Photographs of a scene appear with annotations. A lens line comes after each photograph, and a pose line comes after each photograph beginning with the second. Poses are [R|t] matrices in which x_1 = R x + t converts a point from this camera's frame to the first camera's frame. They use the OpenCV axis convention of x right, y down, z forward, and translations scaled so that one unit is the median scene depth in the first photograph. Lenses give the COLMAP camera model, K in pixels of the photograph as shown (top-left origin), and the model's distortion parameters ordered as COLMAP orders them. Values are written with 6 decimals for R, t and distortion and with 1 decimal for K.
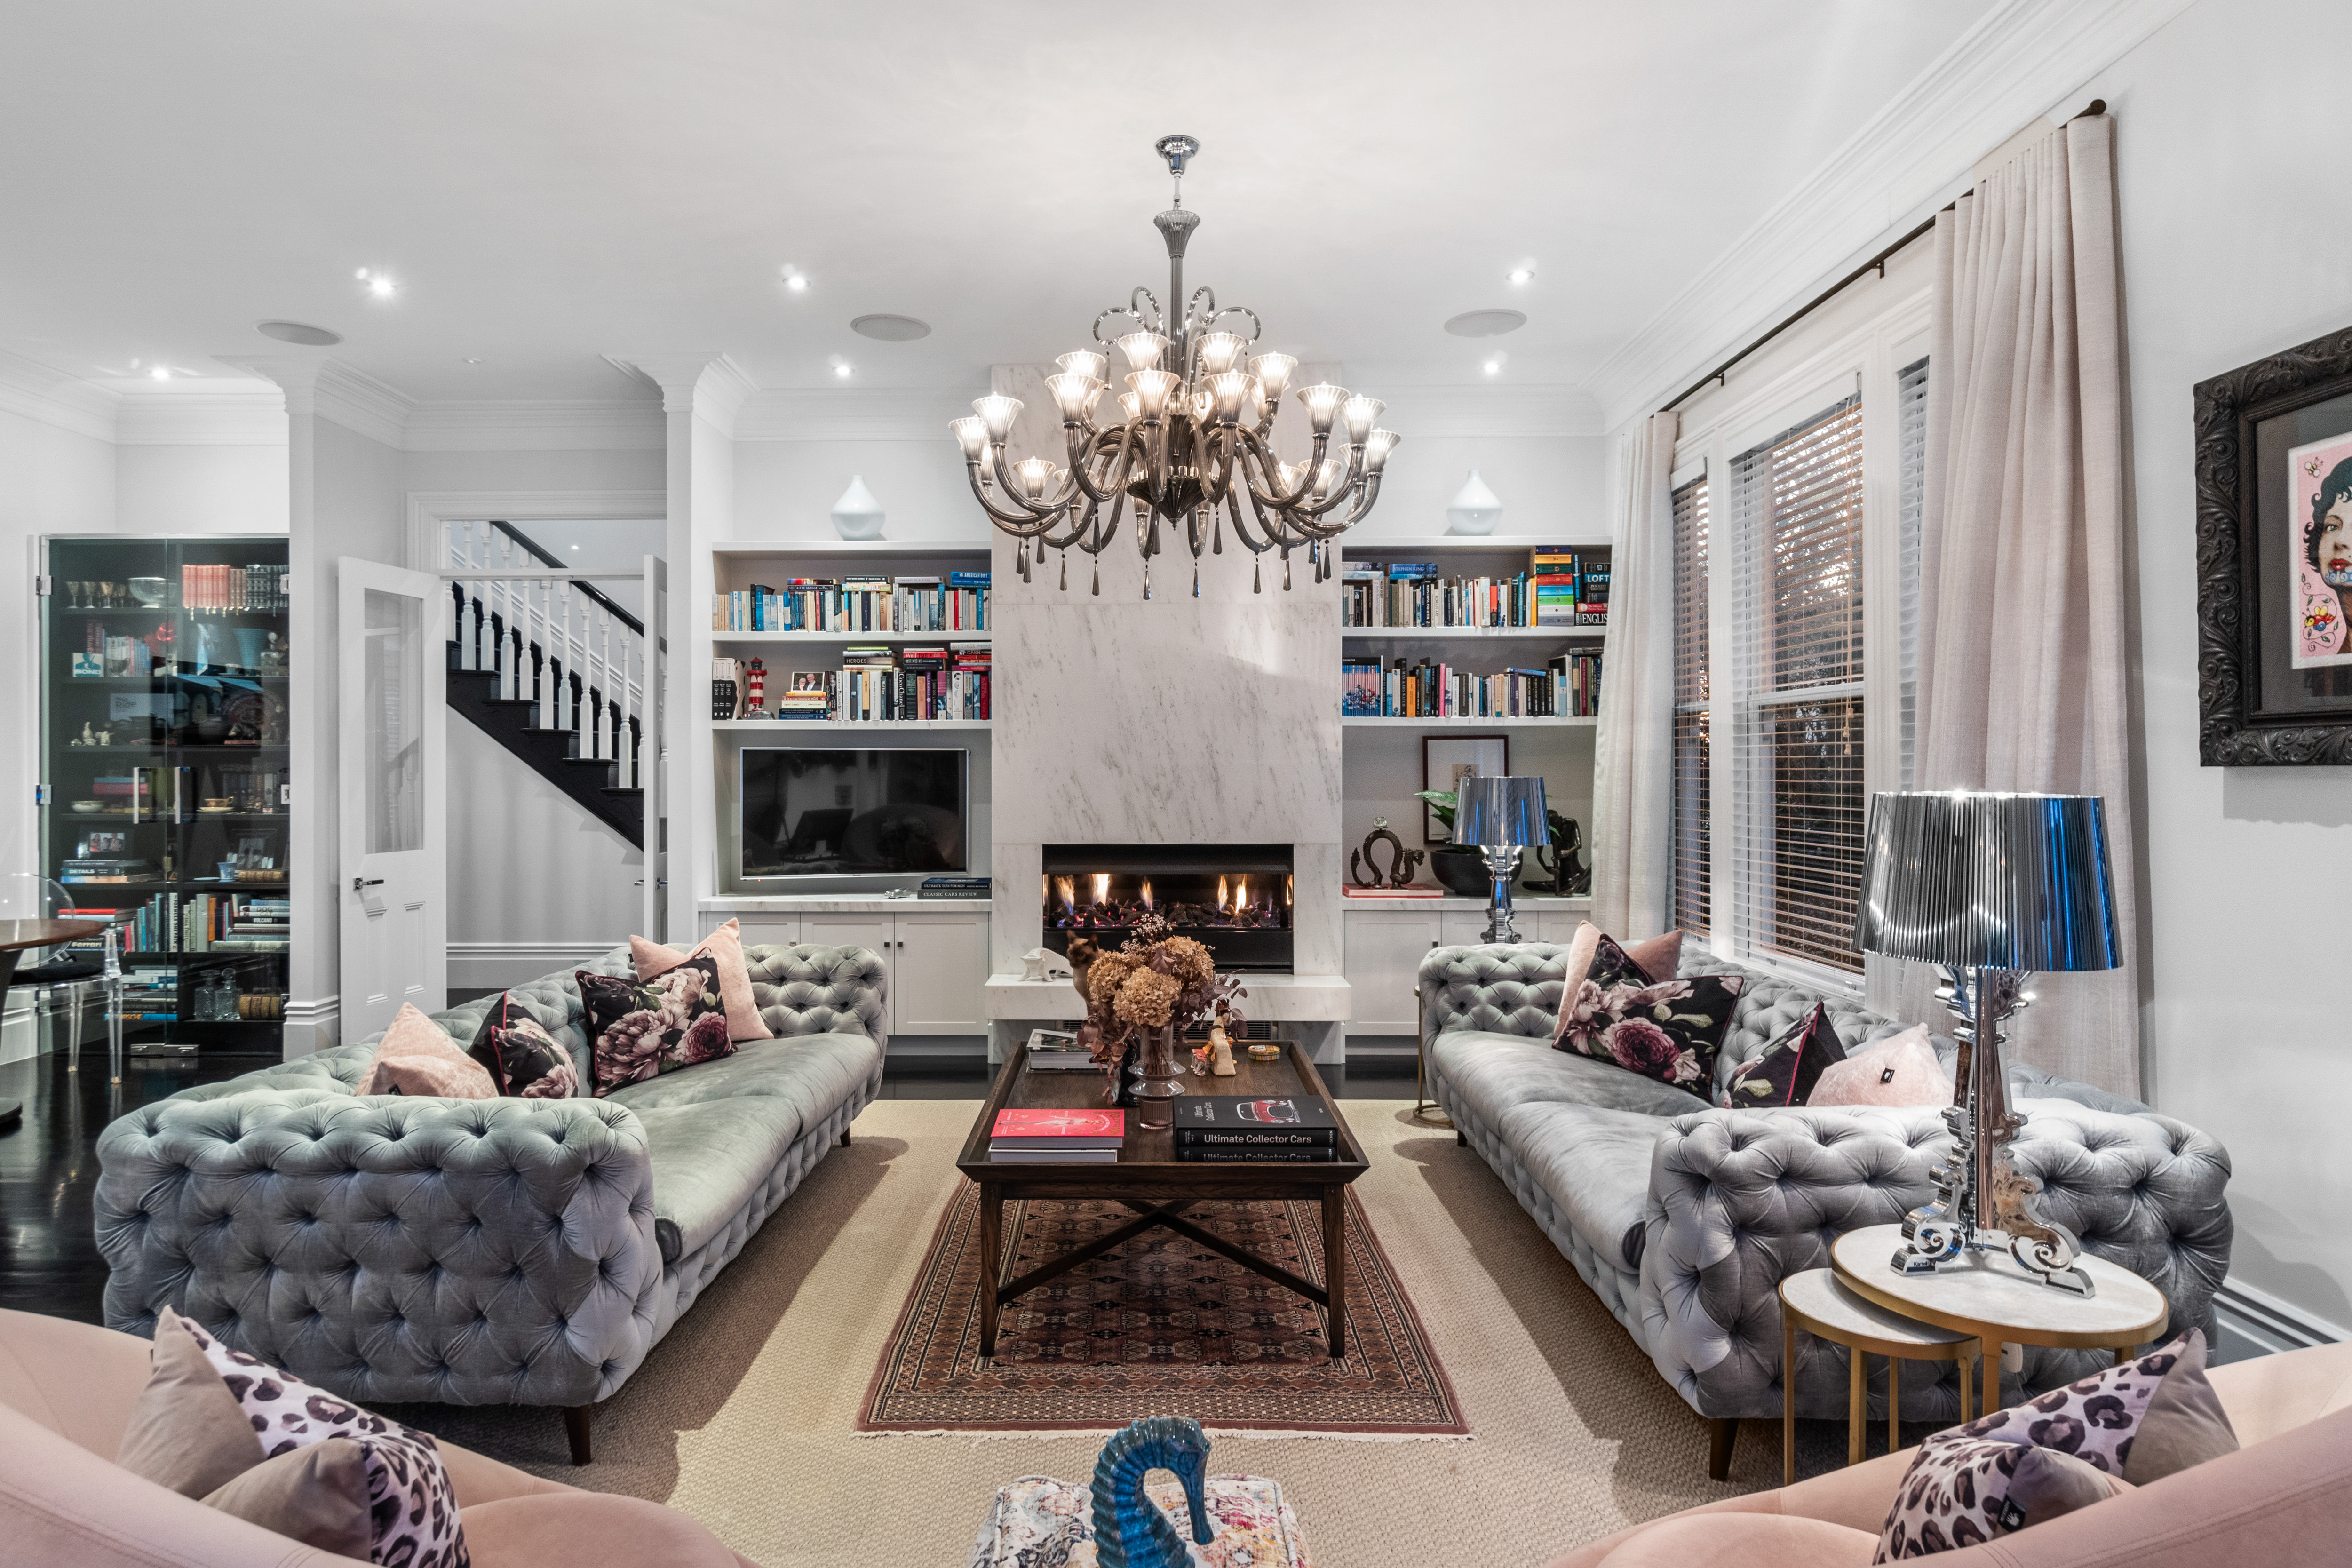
lens RADIAL K [[1288.5, 0, 1166.1], [0, 1288.5, 787.0], [0, 0, 1]] dist [-0.015494, 0.001362]
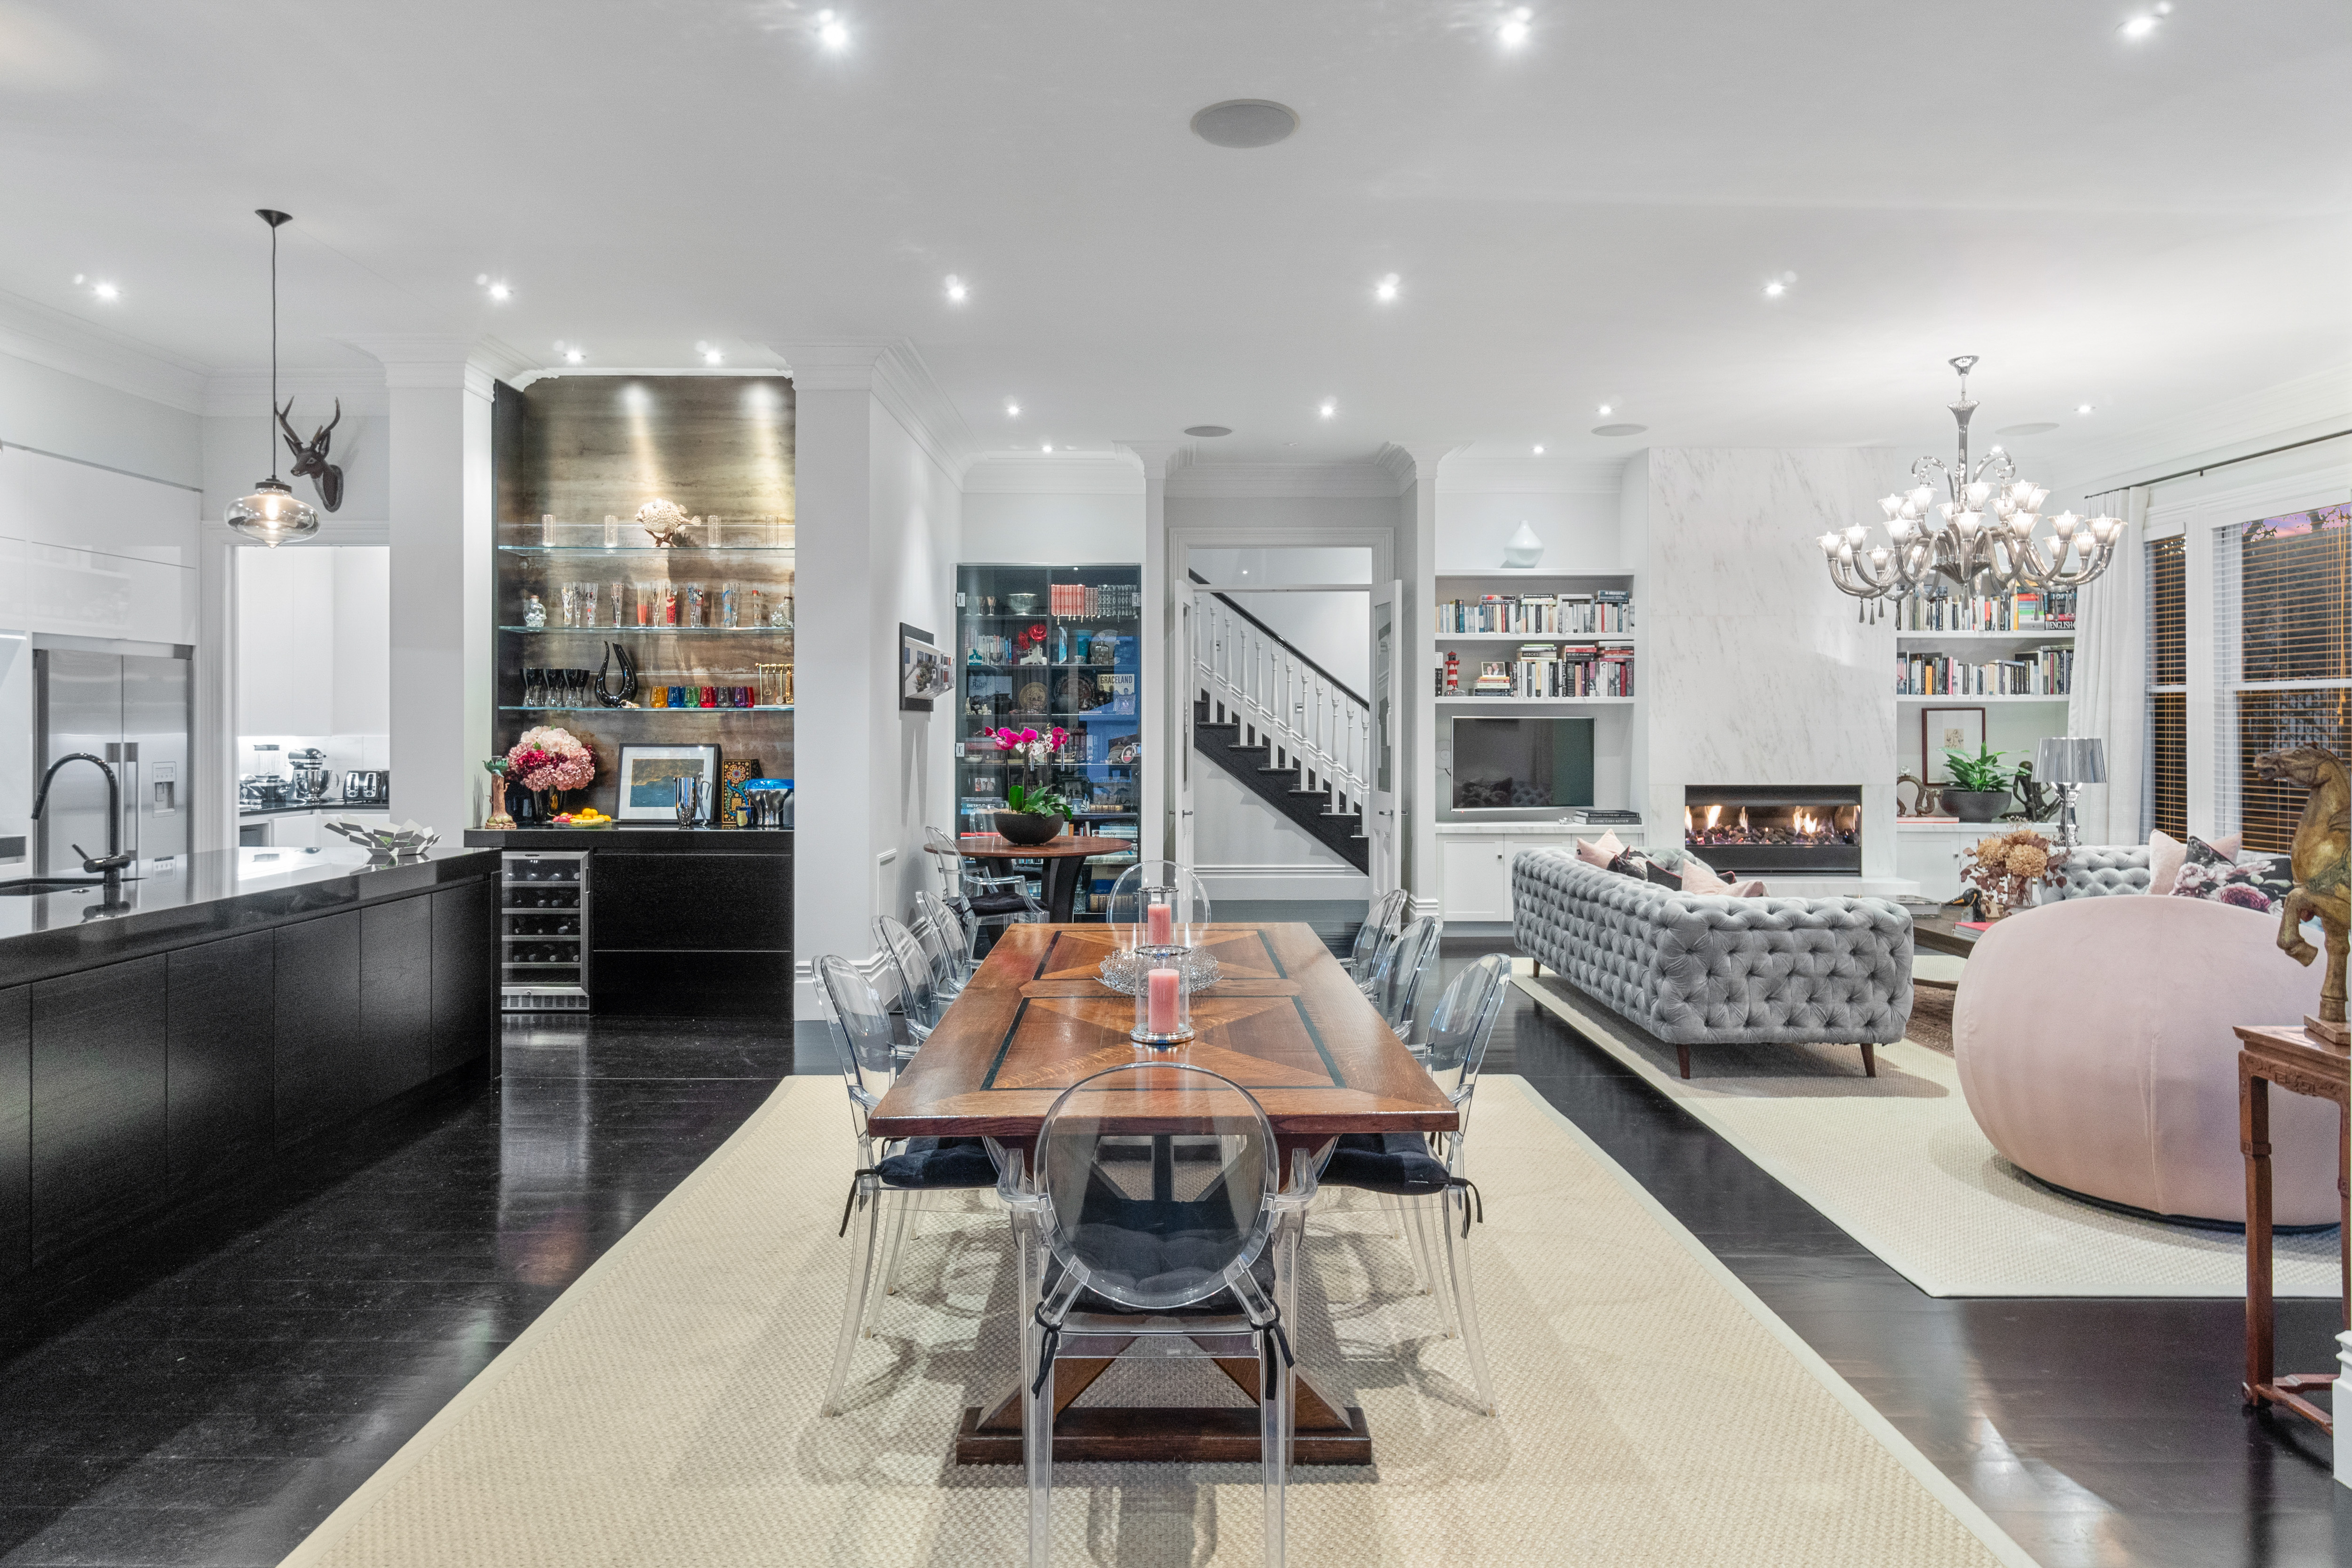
lens RADIAL K [[1288.5, 0, 1246.7], [0, 1288.5, 732.6], [0, 0, 1]] dist [-0.015494, 0.001362]
pose [[0.999999, 0.000699, -0.001083, -0.550476], [-0.000710, 0.999948, -0.010205, 0.001314], [0.001076, 0.010206, 0.999947, -0.396037]]
